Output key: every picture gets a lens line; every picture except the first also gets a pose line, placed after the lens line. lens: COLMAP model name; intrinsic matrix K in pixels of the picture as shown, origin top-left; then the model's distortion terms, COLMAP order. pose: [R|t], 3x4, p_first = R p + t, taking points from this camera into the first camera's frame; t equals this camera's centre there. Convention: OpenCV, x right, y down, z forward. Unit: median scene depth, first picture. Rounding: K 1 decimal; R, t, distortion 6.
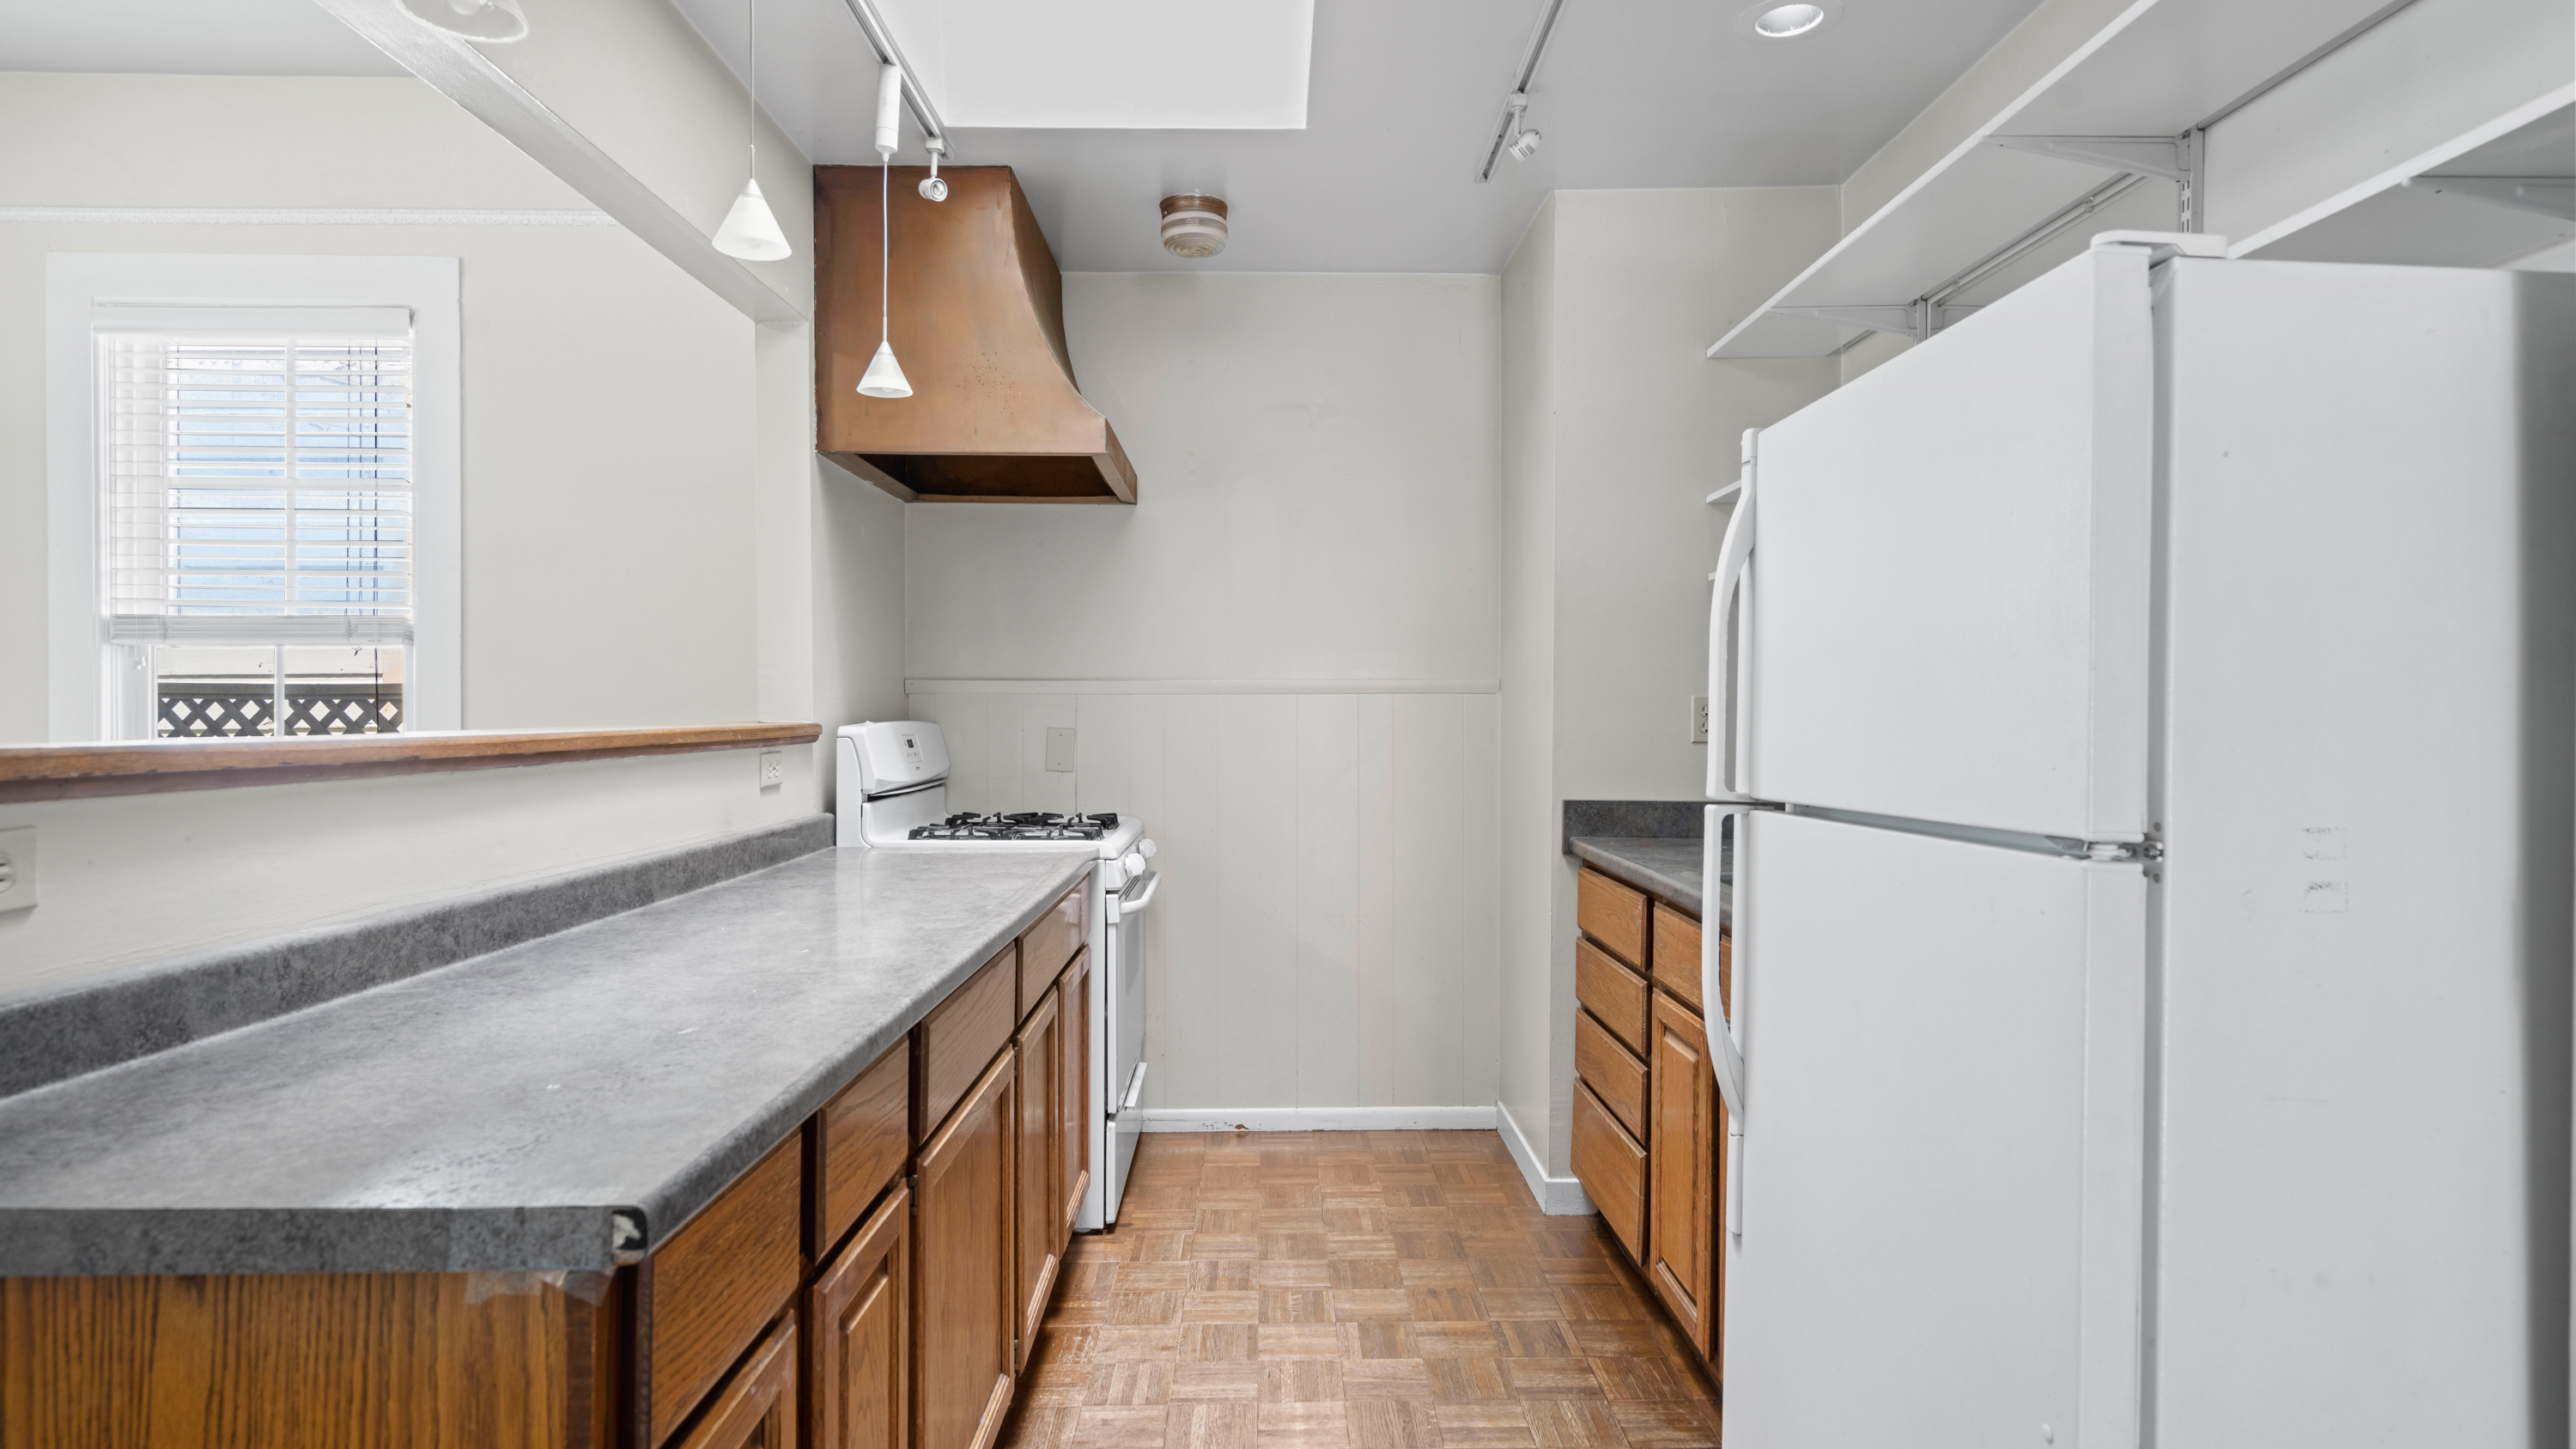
lens RADIAL K [[1330.5, 0, 1281.9], [0, 1330.5, 709.5], [0, 0, 1]] dist [0.003502, 0.000572]
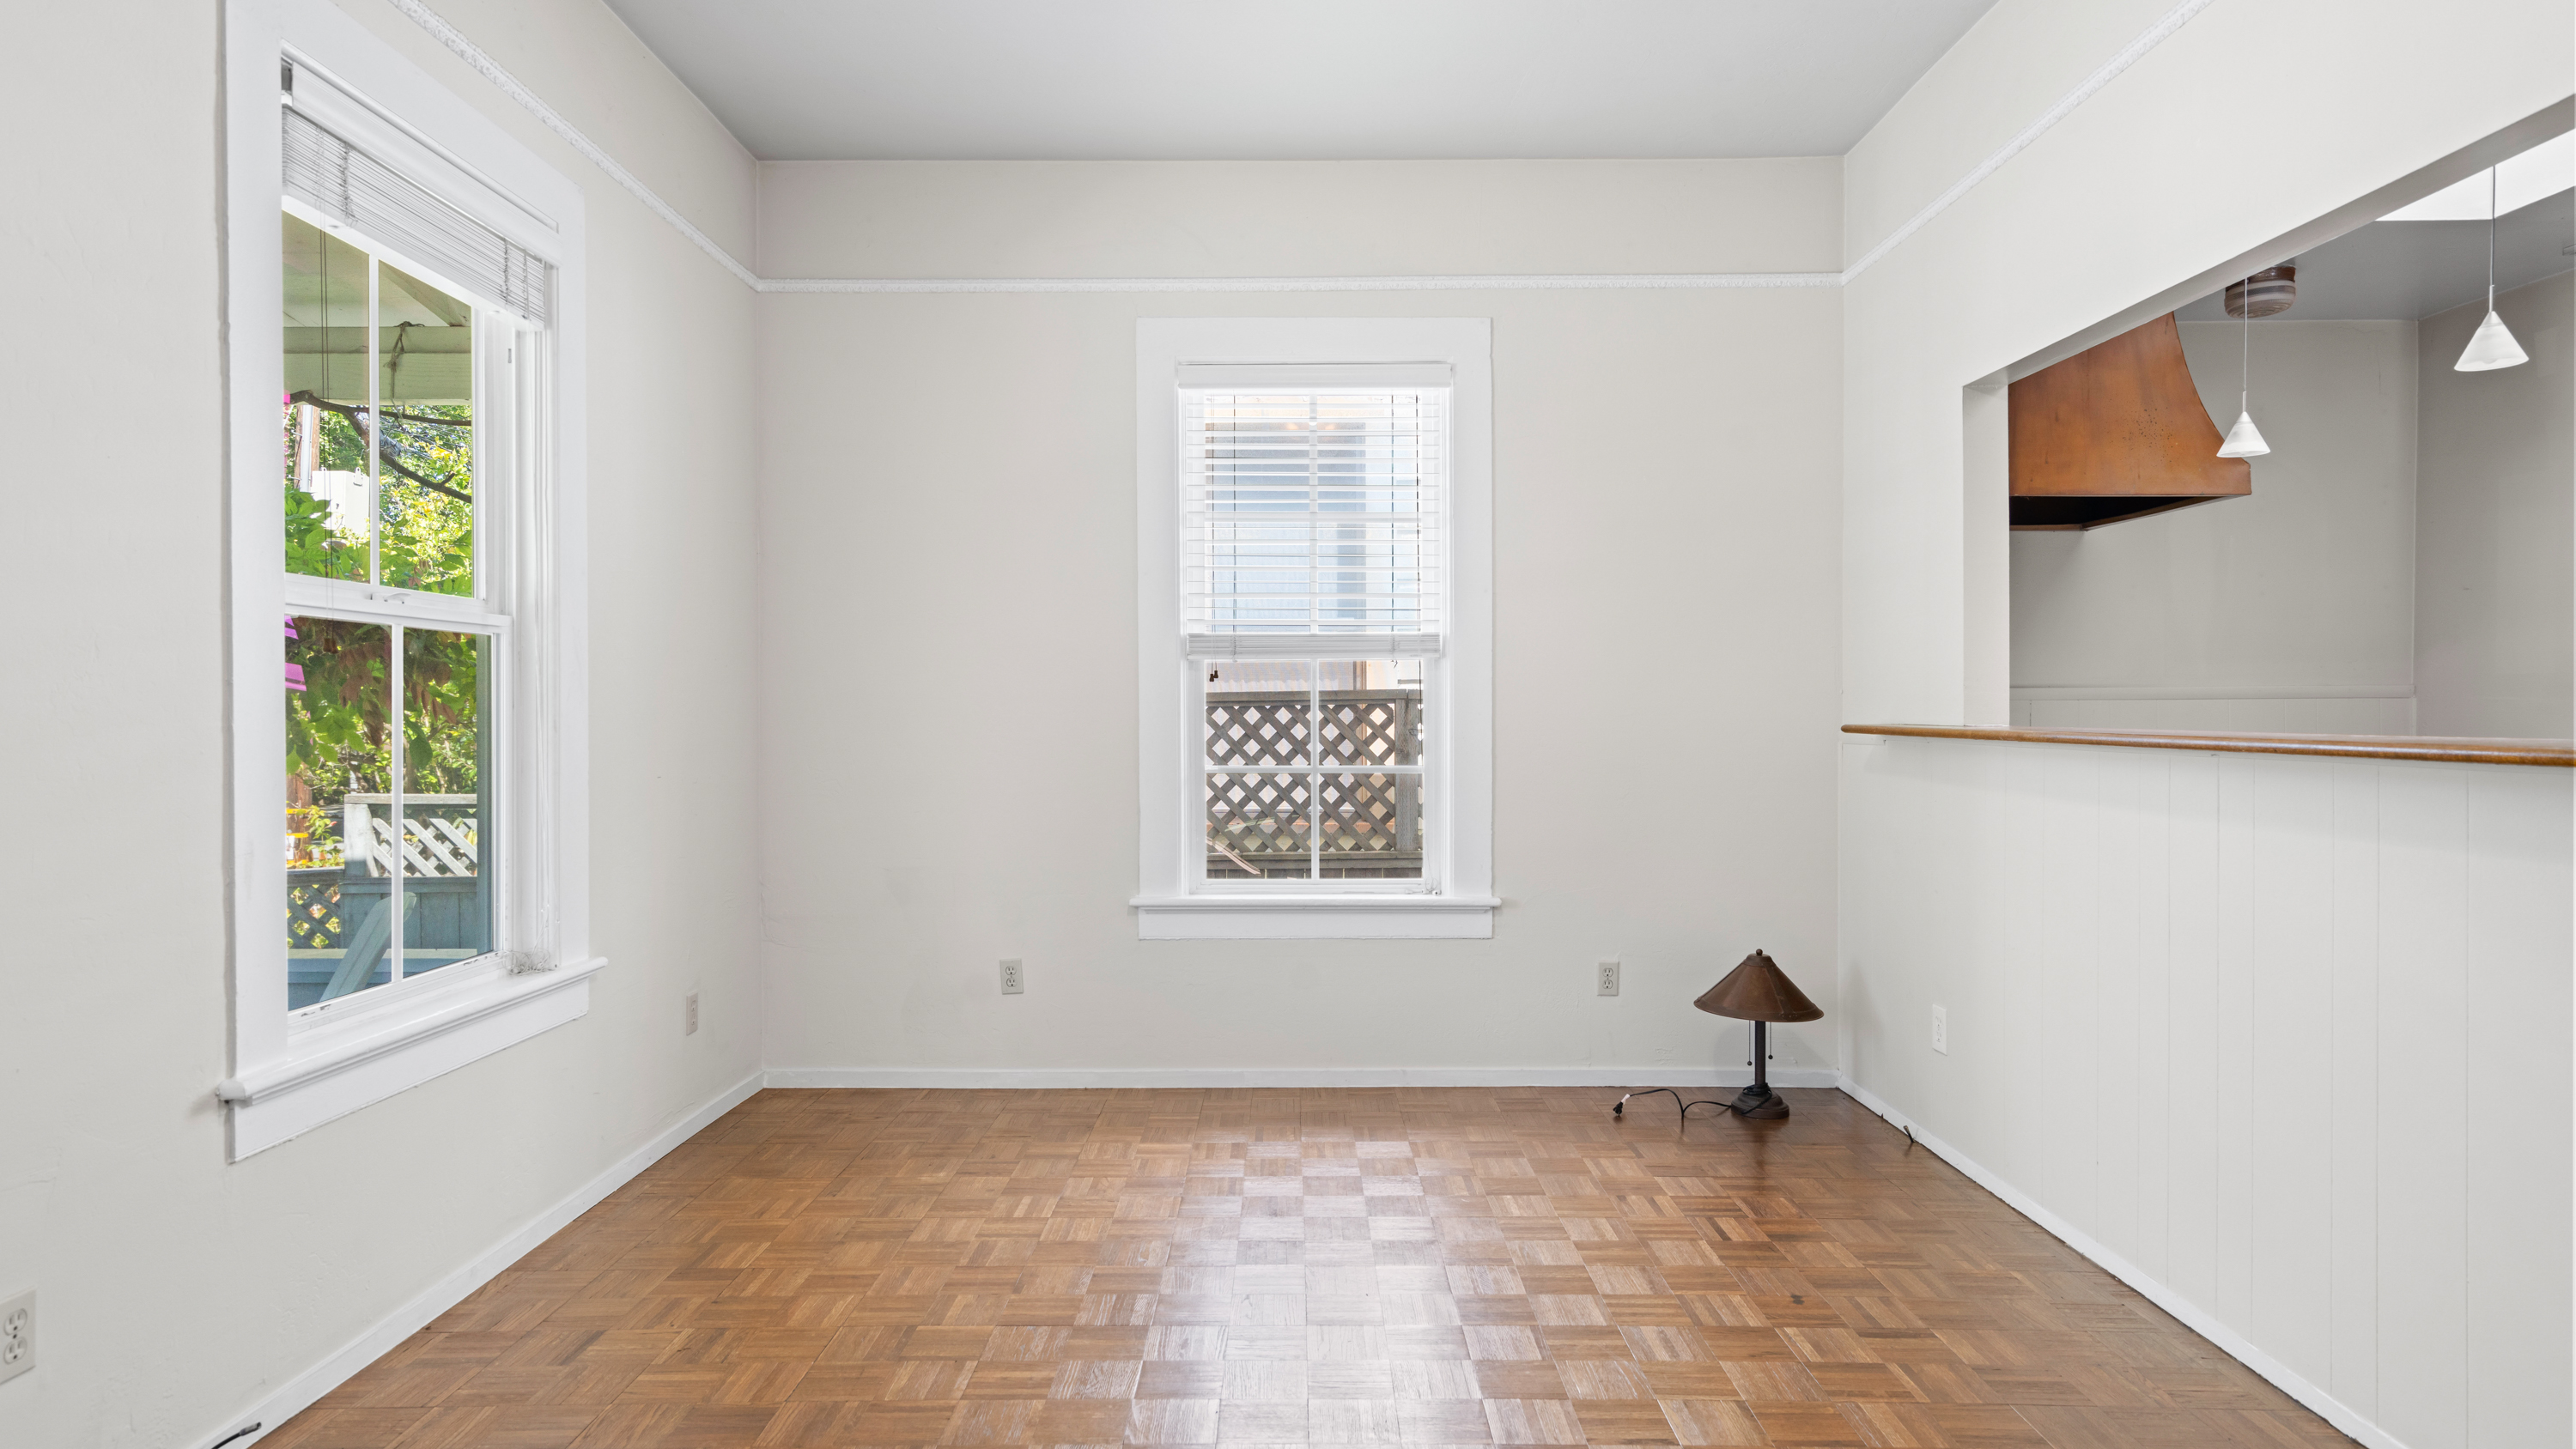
lens RADIAL K [[1405.8, 0, 1276.7], [0, 1405.8, 727.7], [0, 0, 1]] dist [-0.000041, 0.000369]
pose [[0.999727, -0.004044, -0.023017, -0.942819], [0.004312, 0.999923, 0.011617, -0.004423], [0.022968, -0.011713, 0.999668, -0.255376]]
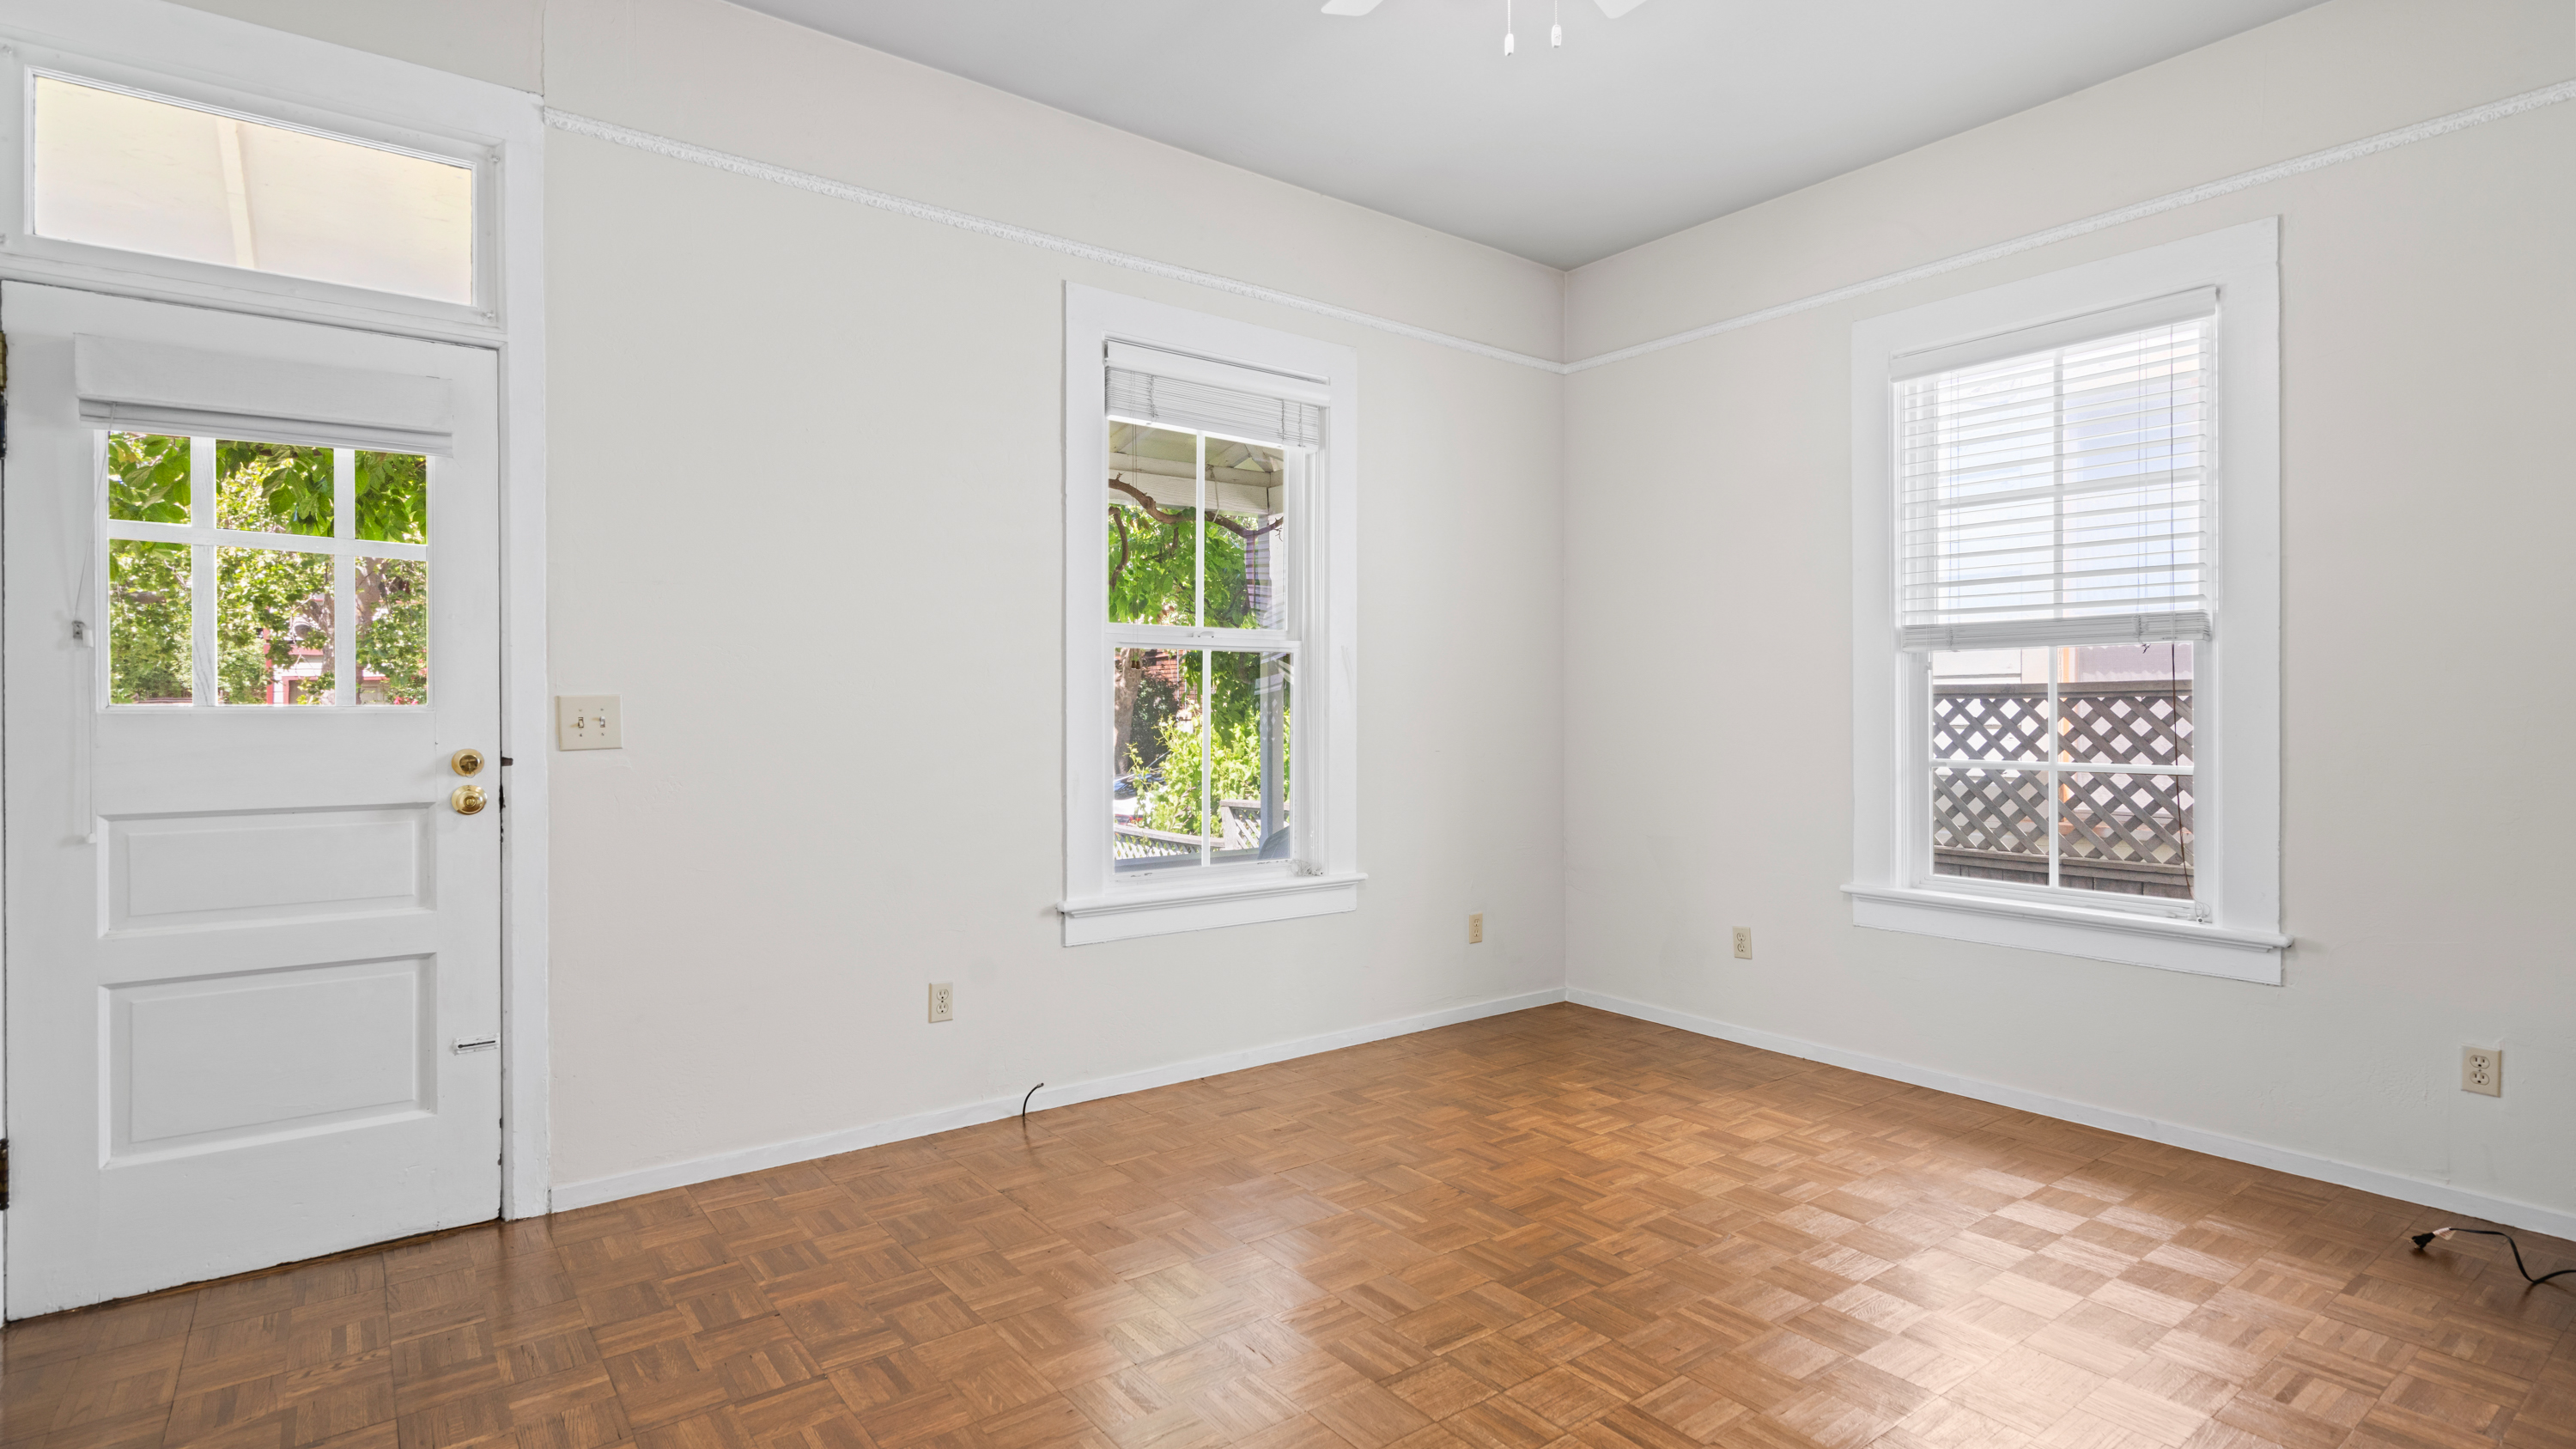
lens RADIAL K [[1234.9, 0, 1288.2], [0, 1234.9, 714.0], [0, 0, 1]] dist [-0.002010, 0.000581]
pose [[0.592105, 0.001666, -0.805859, -0.408131], [0.001933, 0.999992, 0.003488, 0.000174], [0.805859, -0.003623, 0.592097, -0.066369]]
